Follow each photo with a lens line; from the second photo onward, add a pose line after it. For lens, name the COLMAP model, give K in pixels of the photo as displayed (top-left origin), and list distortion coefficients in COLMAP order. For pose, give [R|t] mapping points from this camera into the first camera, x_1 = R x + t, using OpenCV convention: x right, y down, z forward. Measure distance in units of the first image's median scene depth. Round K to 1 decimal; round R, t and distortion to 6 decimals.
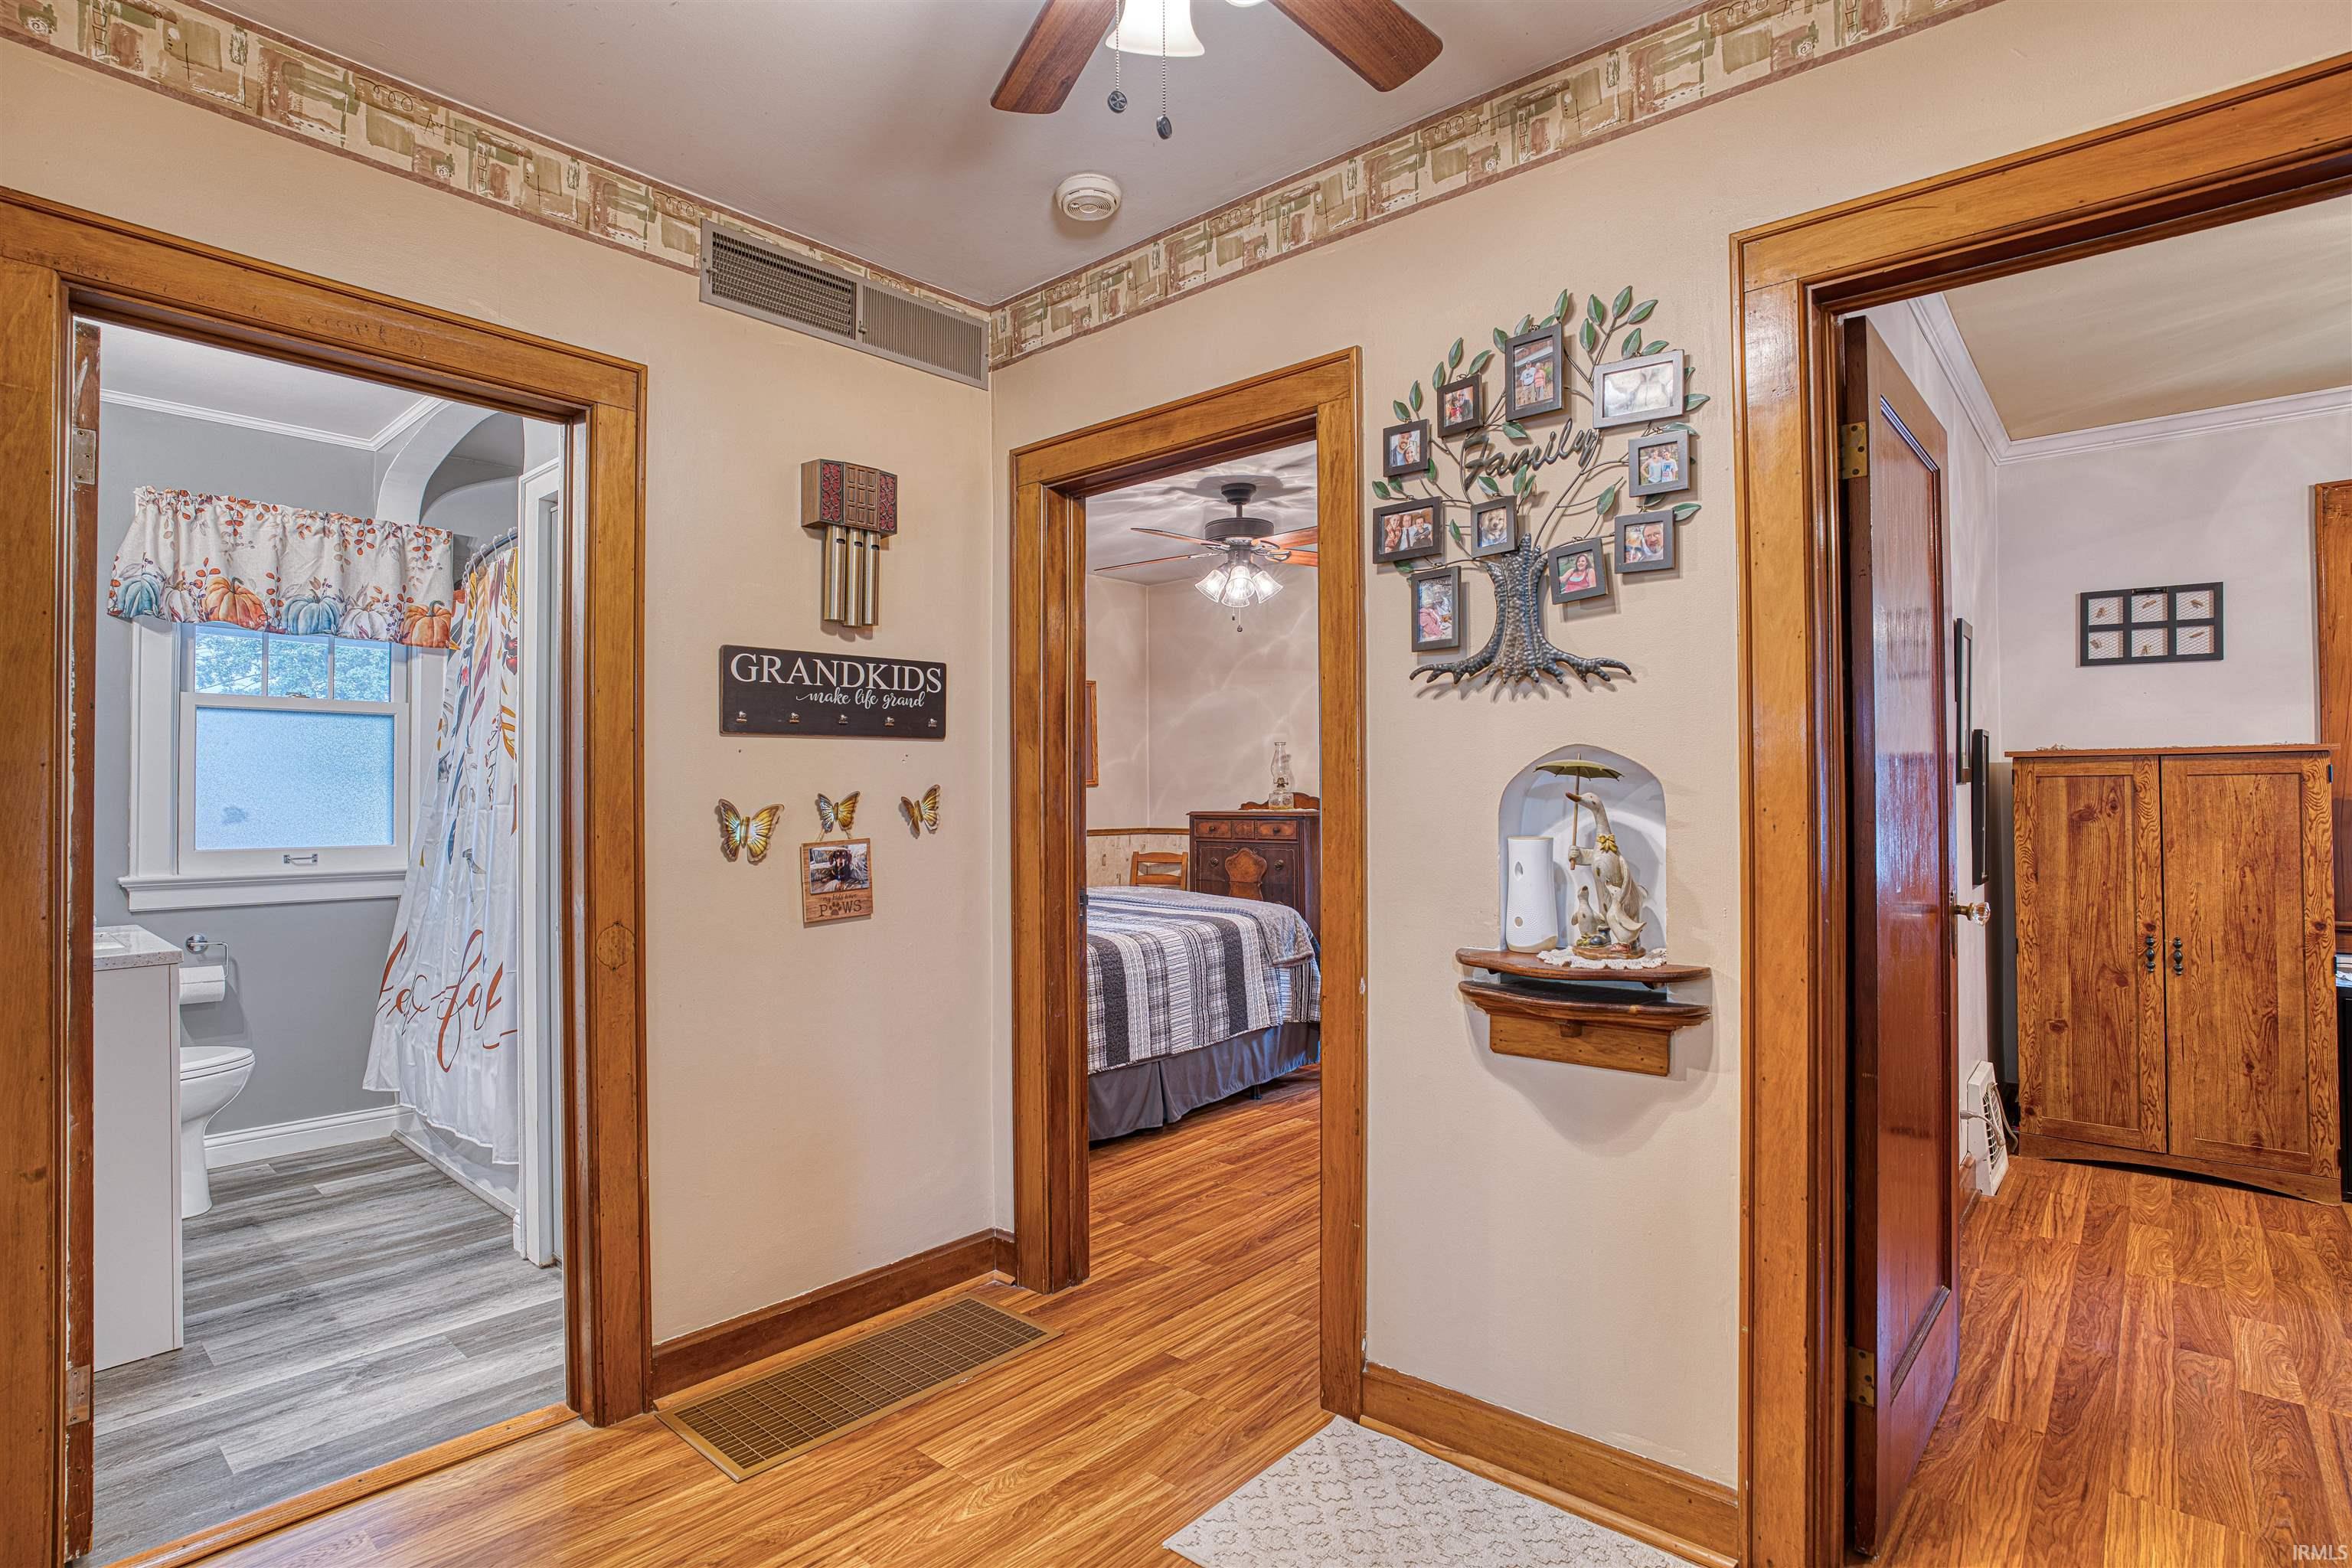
lens RADIAL K [[1154.2, 0, 1175.1], [0, 1154.2, 777.3], [0, 0, 1]] dist [-0.065973, 0.025806]
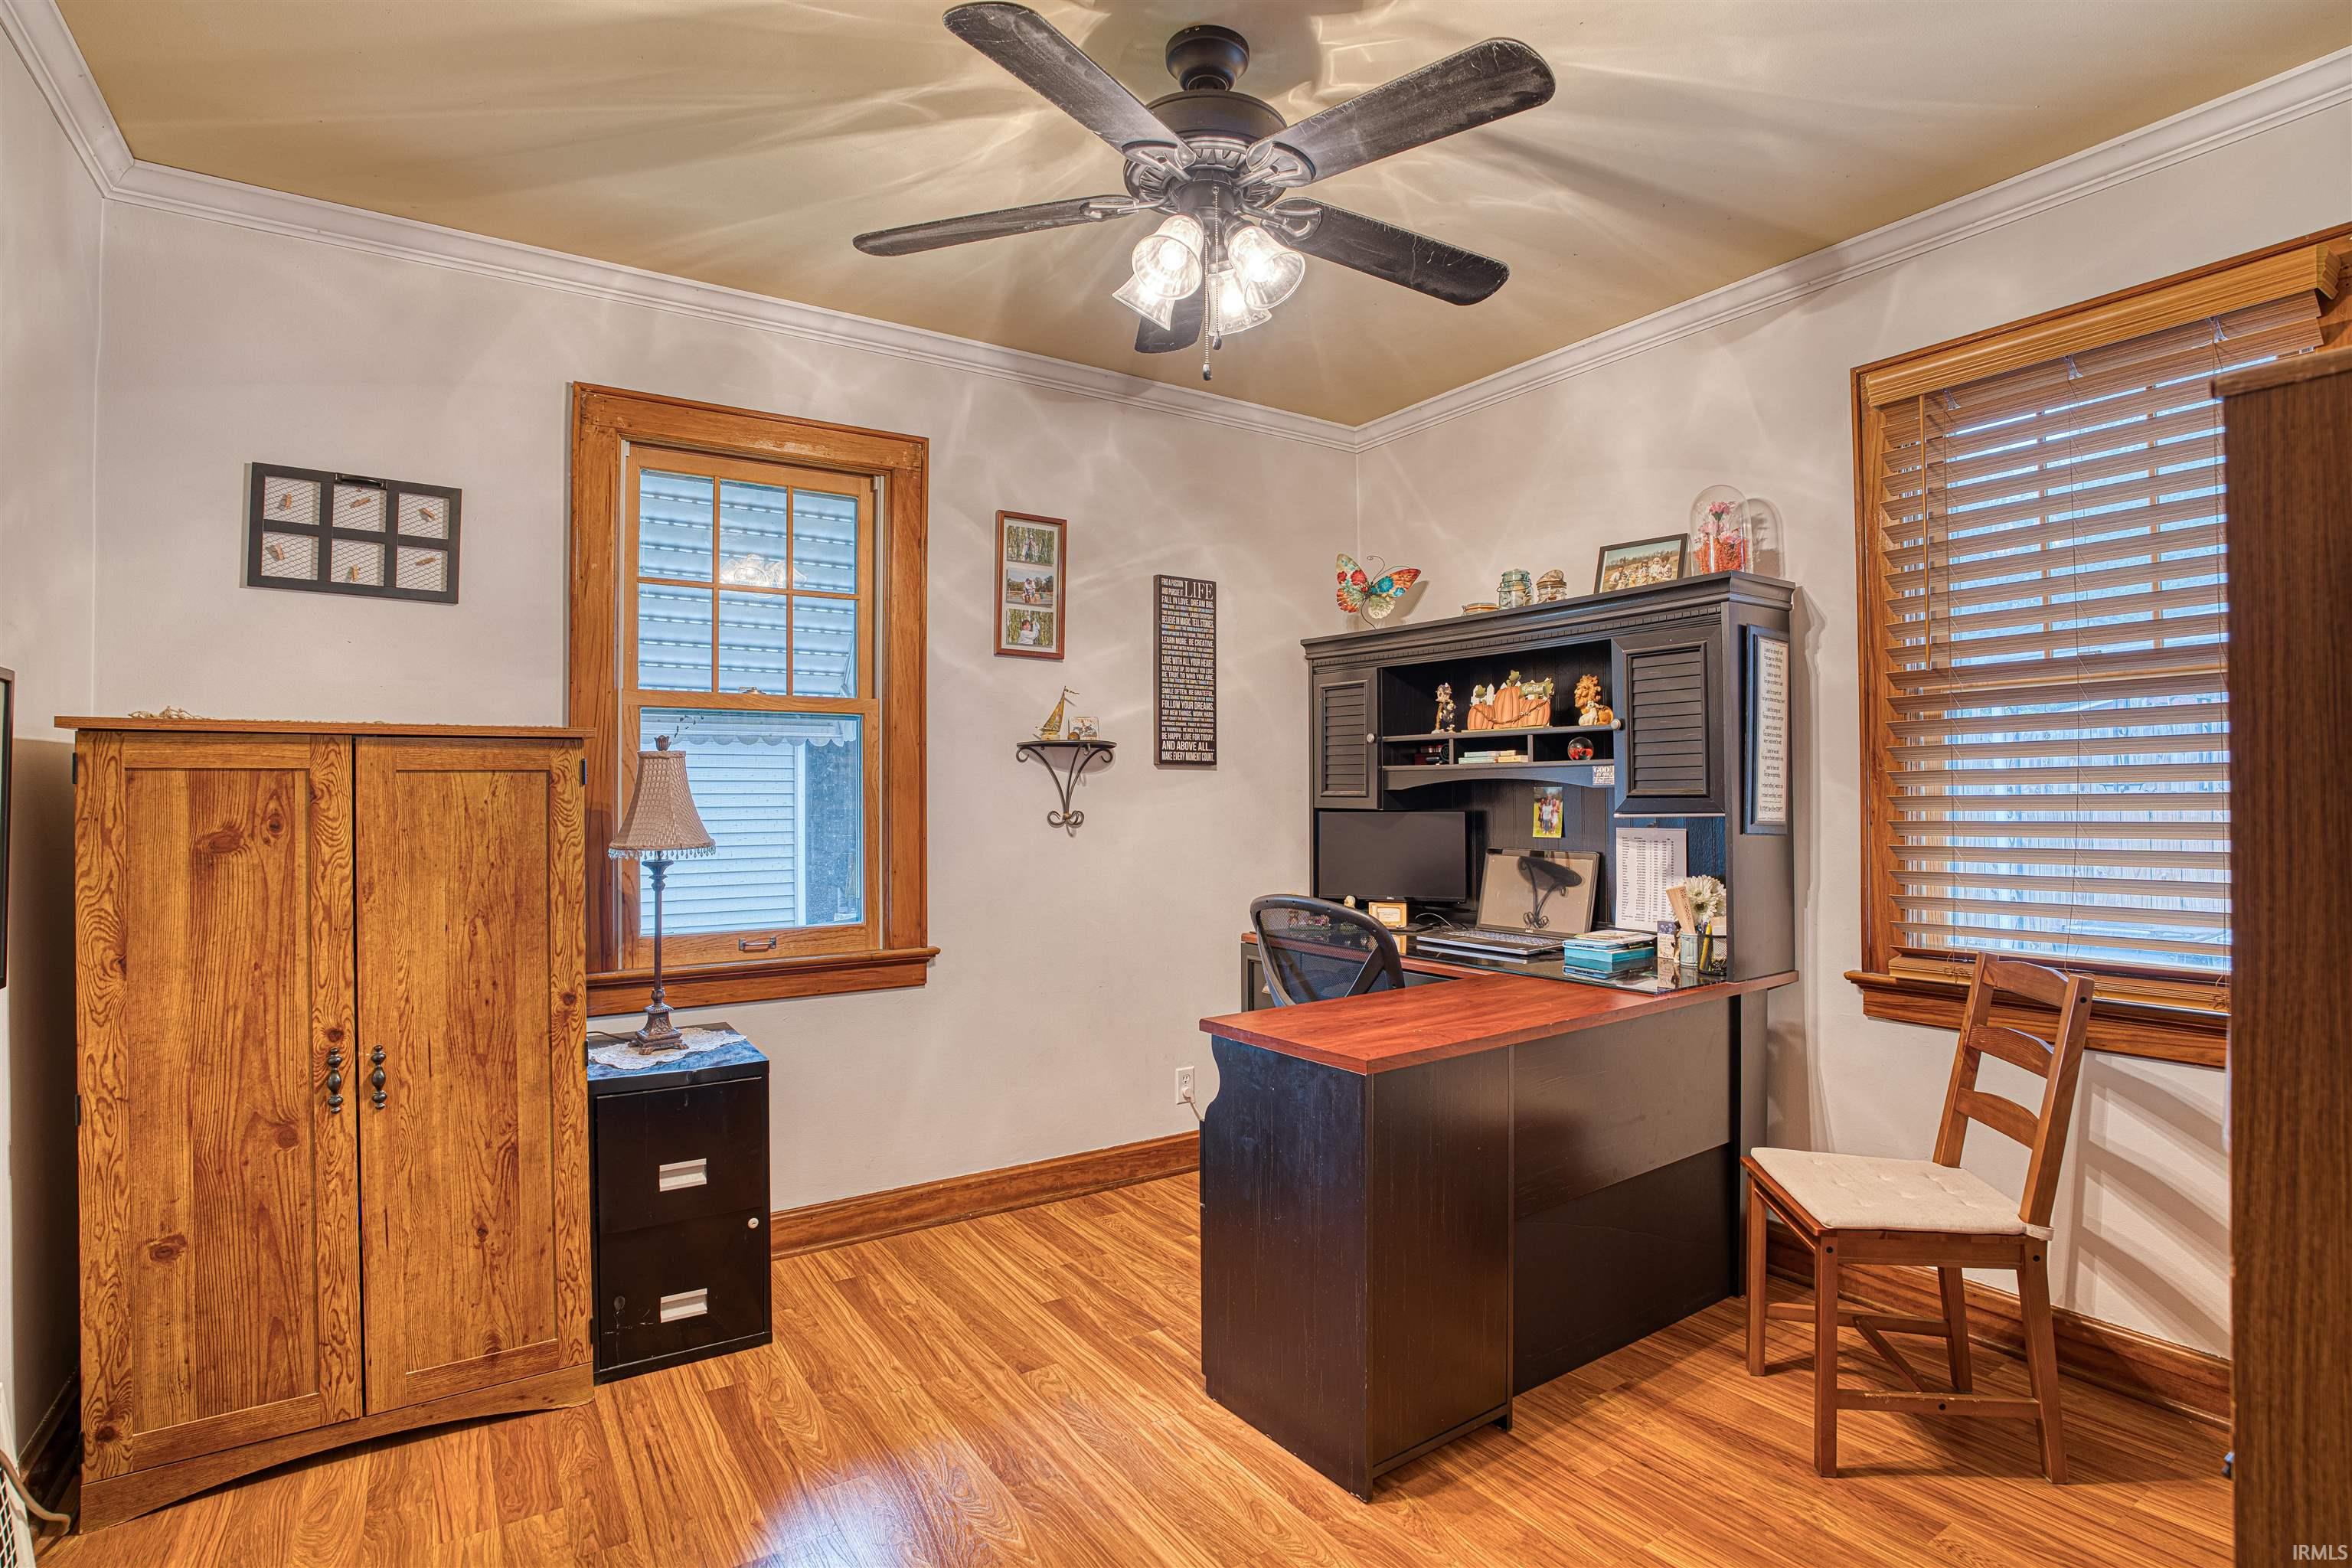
lens RADIAL K [[1154.2, 0, 1175.1], [0, 1154.2, 777.3], [0, 0, 1]] dist [-0.065973, 0.025806]
pose [[0.254581, 0.016927, 0.966903, 0.426520], [-0.012315, 0.999822, -0.014260, 0.004863], [-0.966973, -0.008277, 0.254744, 0.435092]]
